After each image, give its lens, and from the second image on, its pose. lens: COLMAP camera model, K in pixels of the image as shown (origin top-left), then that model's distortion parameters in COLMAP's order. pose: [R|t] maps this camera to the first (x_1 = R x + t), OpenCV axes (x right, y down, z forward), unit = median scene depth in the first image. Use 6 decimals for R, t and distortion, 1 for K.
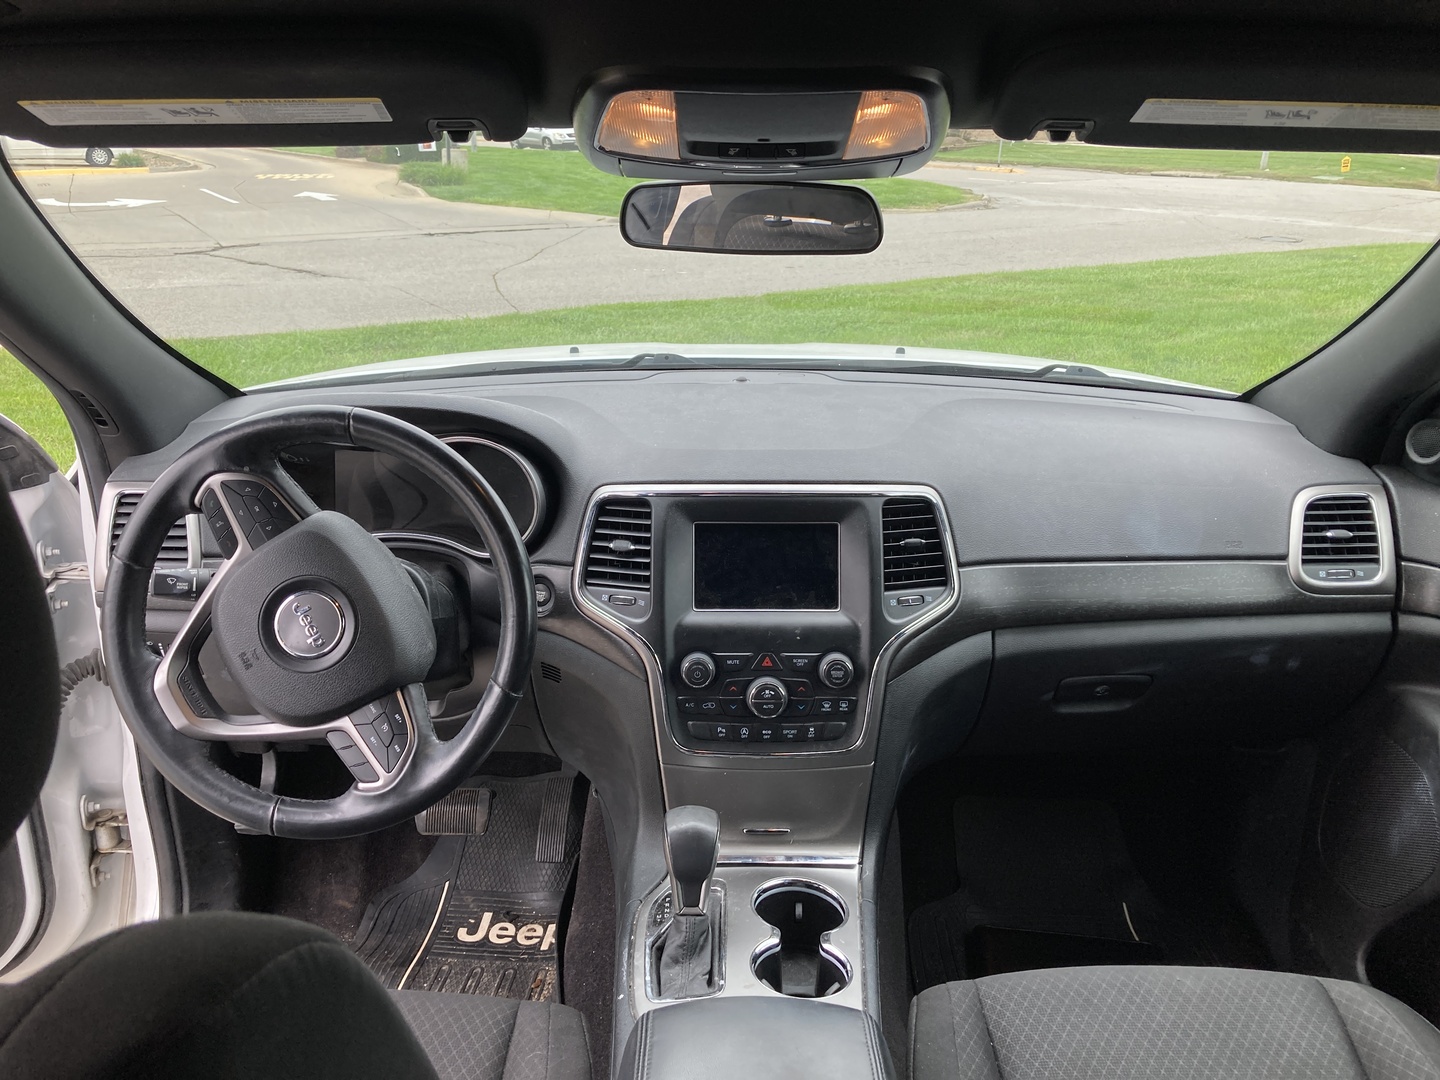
lens RADIAL K [[1169.4, 0, 718.7], [0, 1169.4, 534.3], [0, 0, 1]] dist [0.019057, -0.031881]
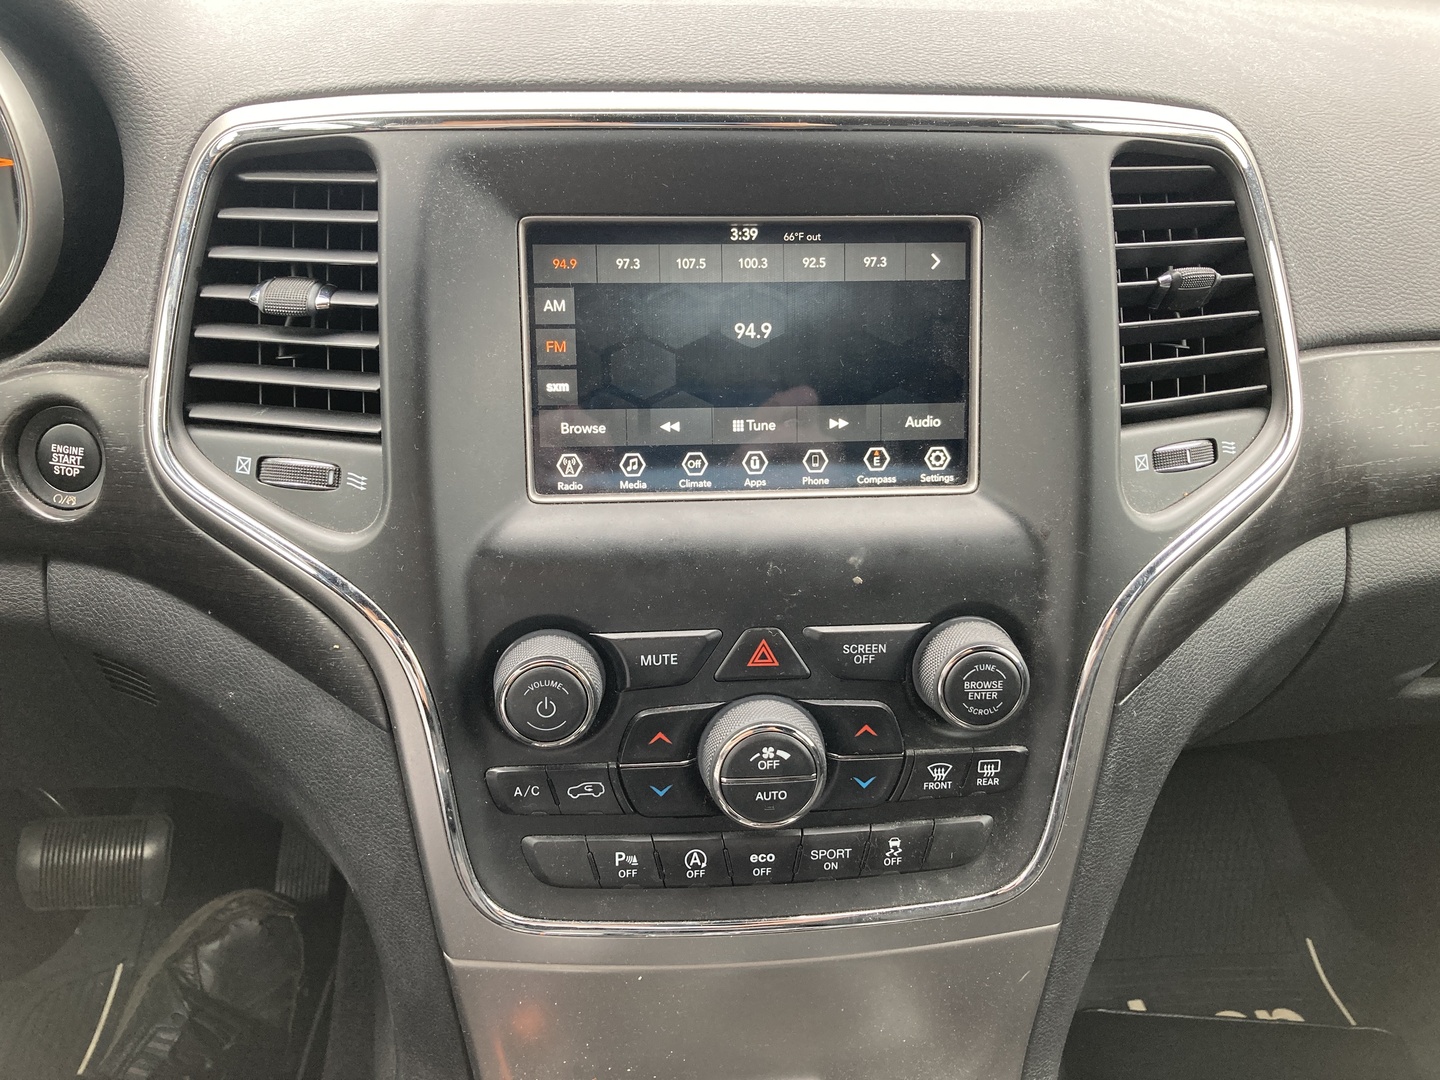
lens RADIAL K [[1169.4, 0, 724.6], [0, 1169.4, 540.2], [0, 0, 1]] dist [0.019057, -0.031881]
pose [[0.996698, -0.025570, 0.077069, 0.006672], [0.013107, 0.987340, 0.158076, 0.026146], [-0.080135, -0.156543, 0.984415, 0.680058]]
